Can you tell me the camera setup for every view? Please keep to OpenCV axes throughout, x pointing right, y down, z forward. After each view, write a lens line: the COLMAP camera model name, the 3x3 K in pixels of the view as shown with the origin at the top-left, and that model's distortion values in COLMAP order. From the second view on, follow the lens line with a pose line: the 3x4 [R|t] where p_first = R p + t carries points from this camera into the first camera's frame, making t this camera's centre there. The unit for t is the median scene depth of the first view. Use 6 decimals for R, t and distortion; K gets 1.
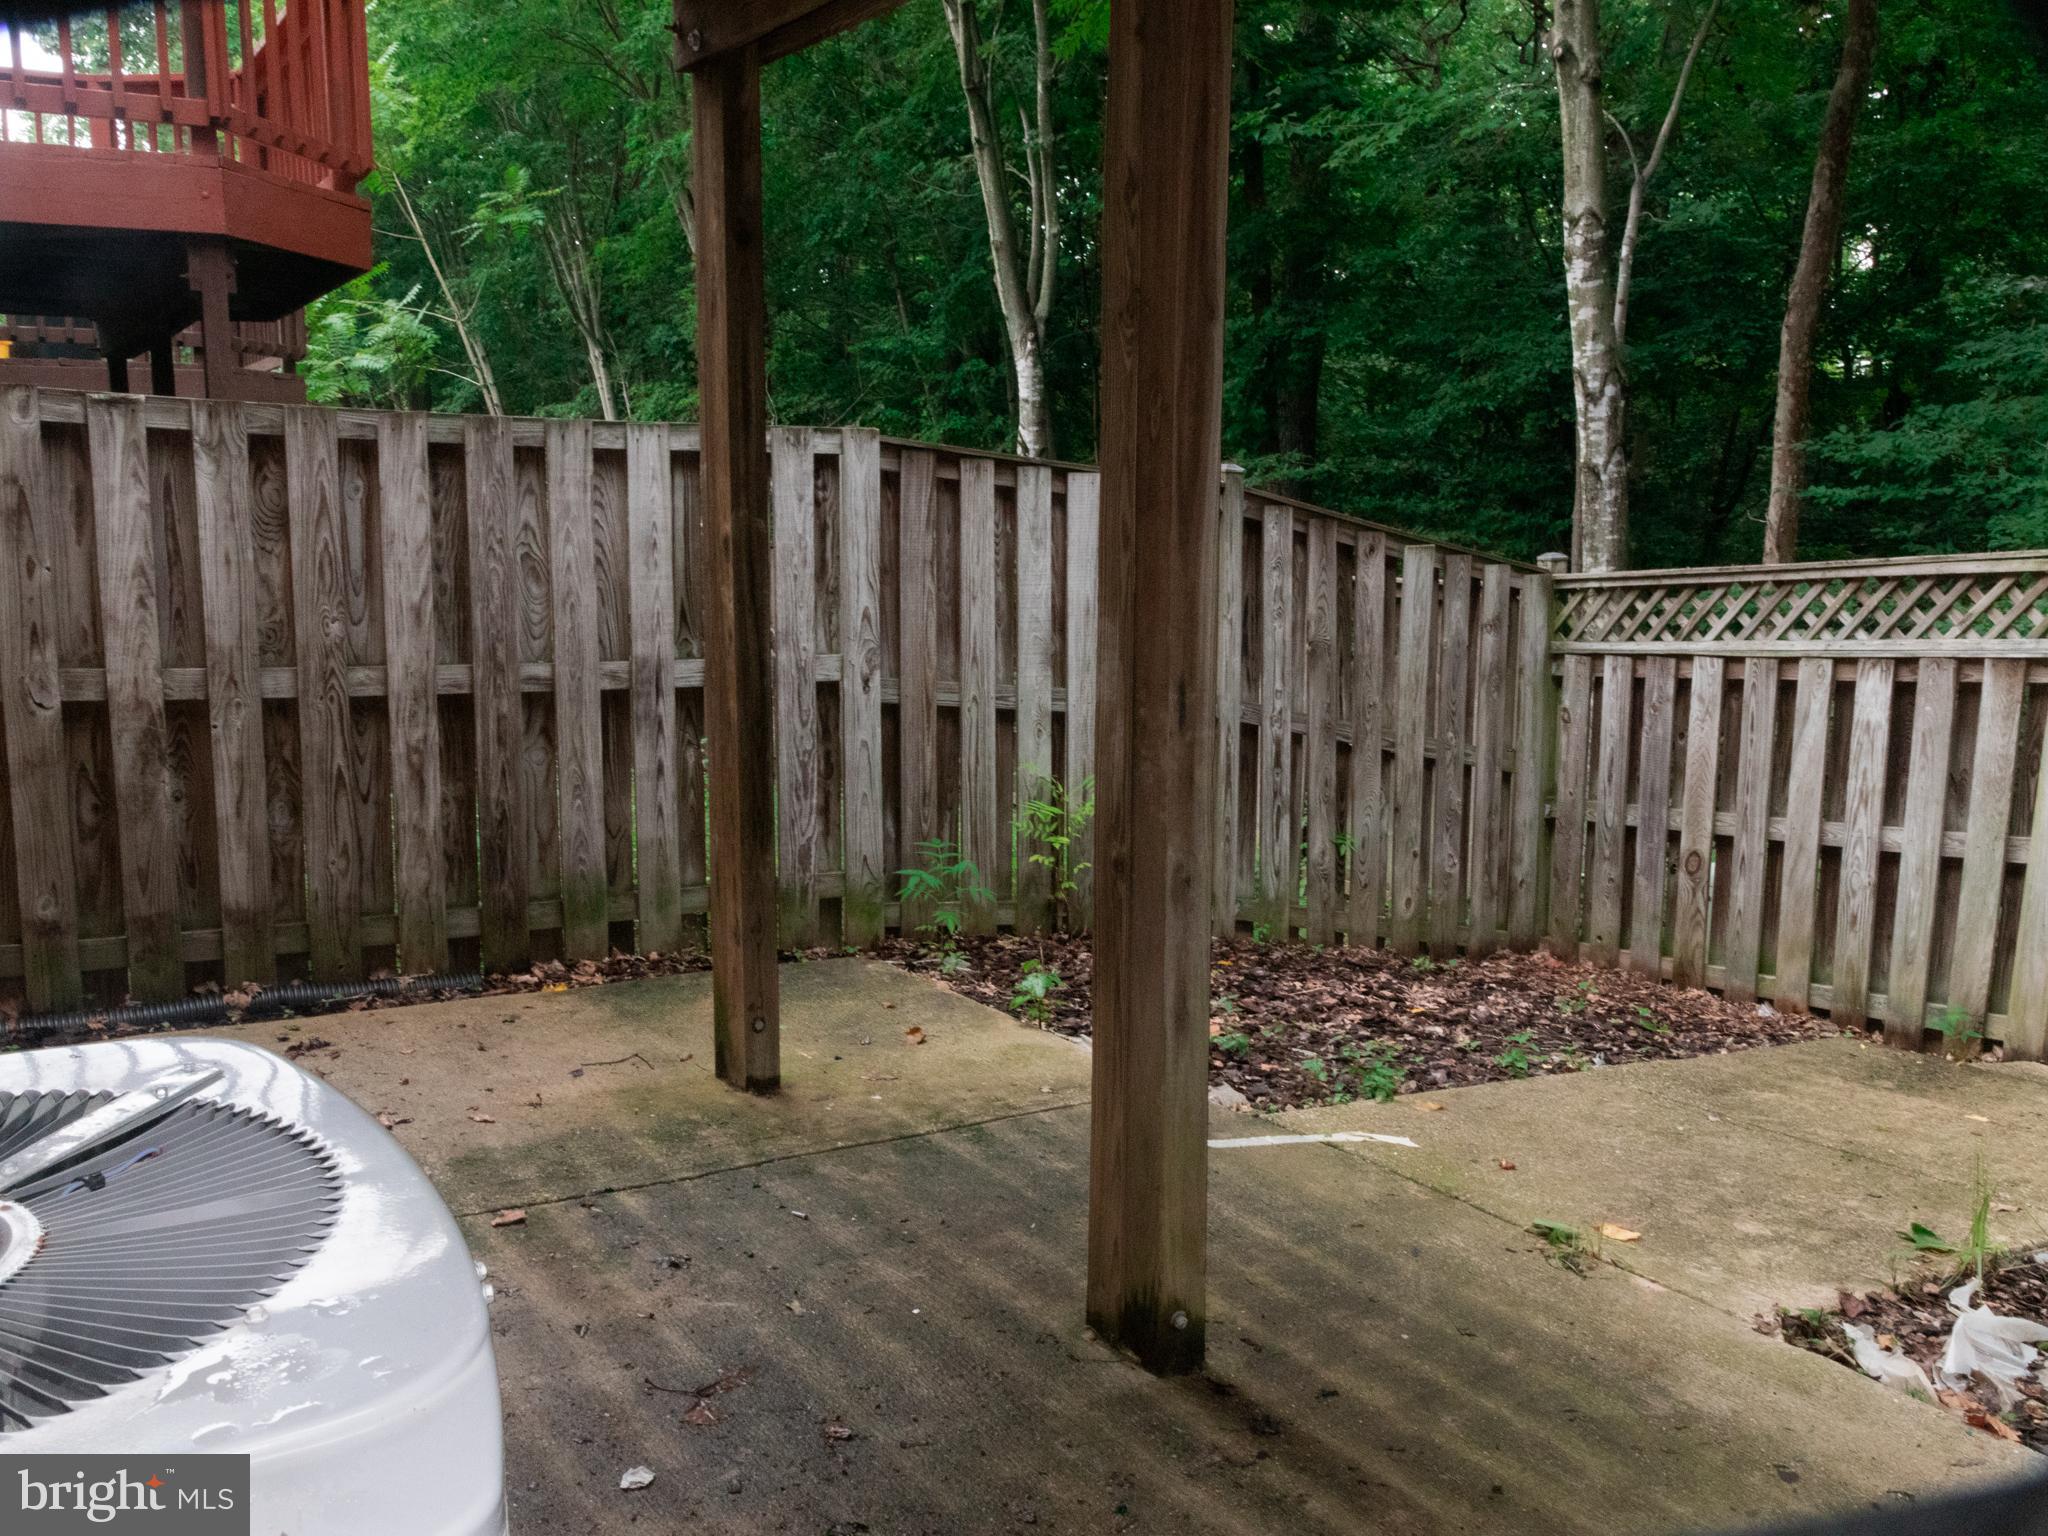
lens RADIAL K [[1972.9, 0, 1026.3], [0, 1972.9, 767.3], [0, 0, 1]] dist [-0.028324, 0.000000]
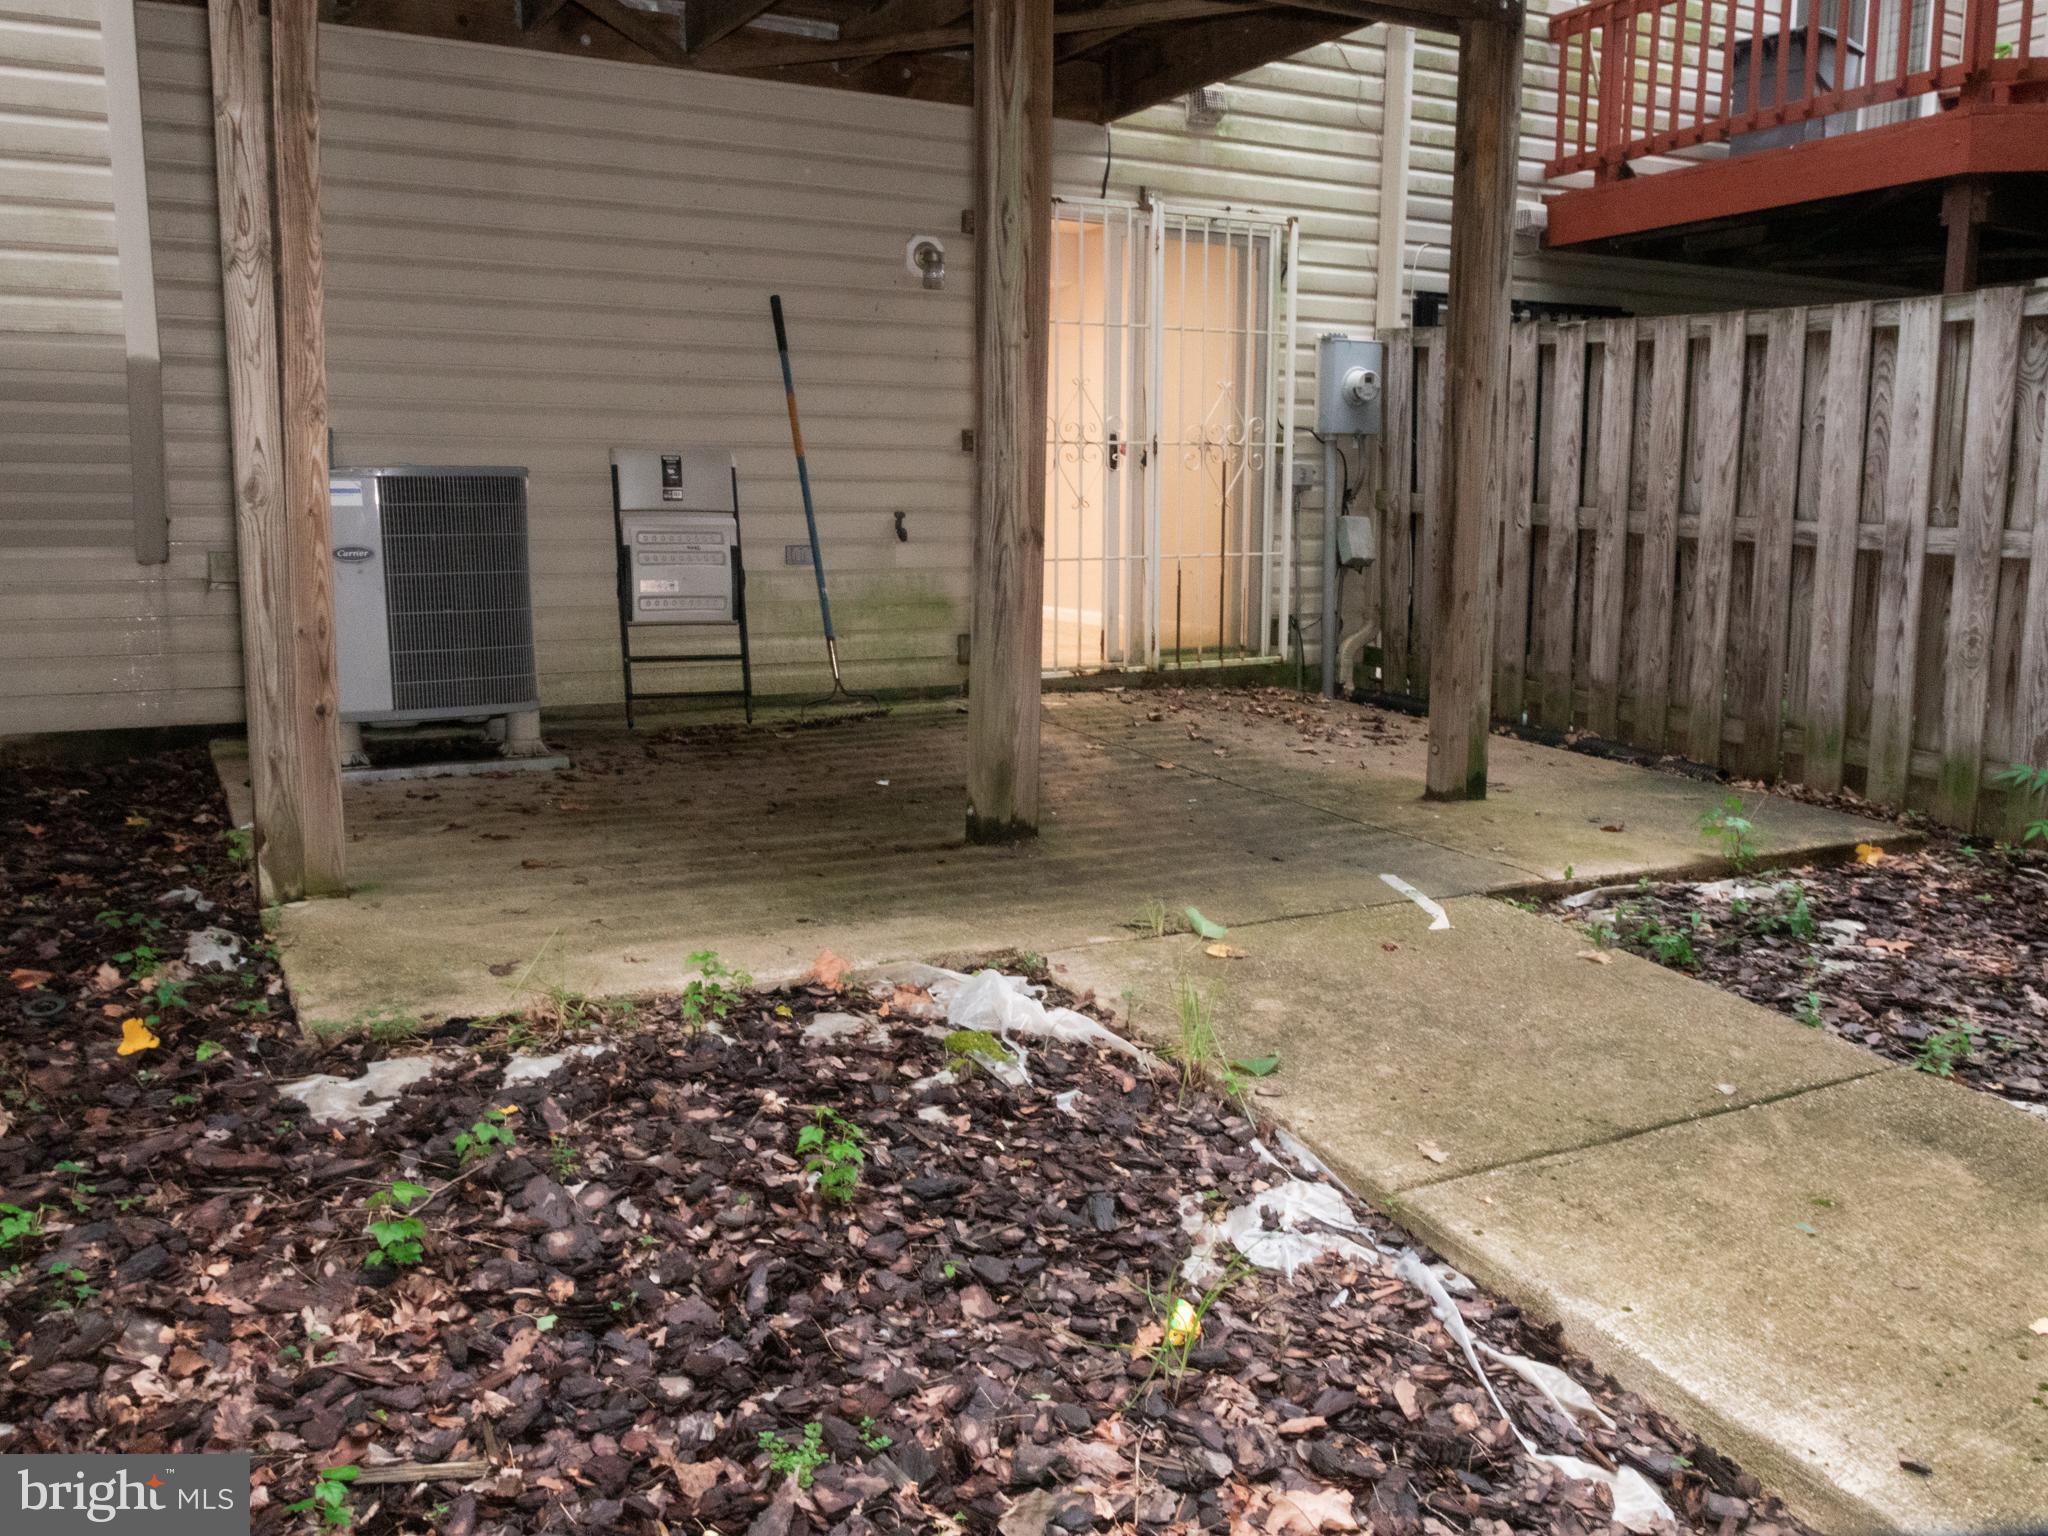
lens RADIAL K [[1743.9, 0, 1025.9], [0, 1743.9, 770.2], [0, 0, 1]] dist [-0.001992, 0.007889]
pose [[-0.097768, 0.141100, -0.985156, 0.883193], [-0.165207, 0.973863, 0.155877, 0.006946], [0.981401, 0.177994, -0.071902, 0.687427]]
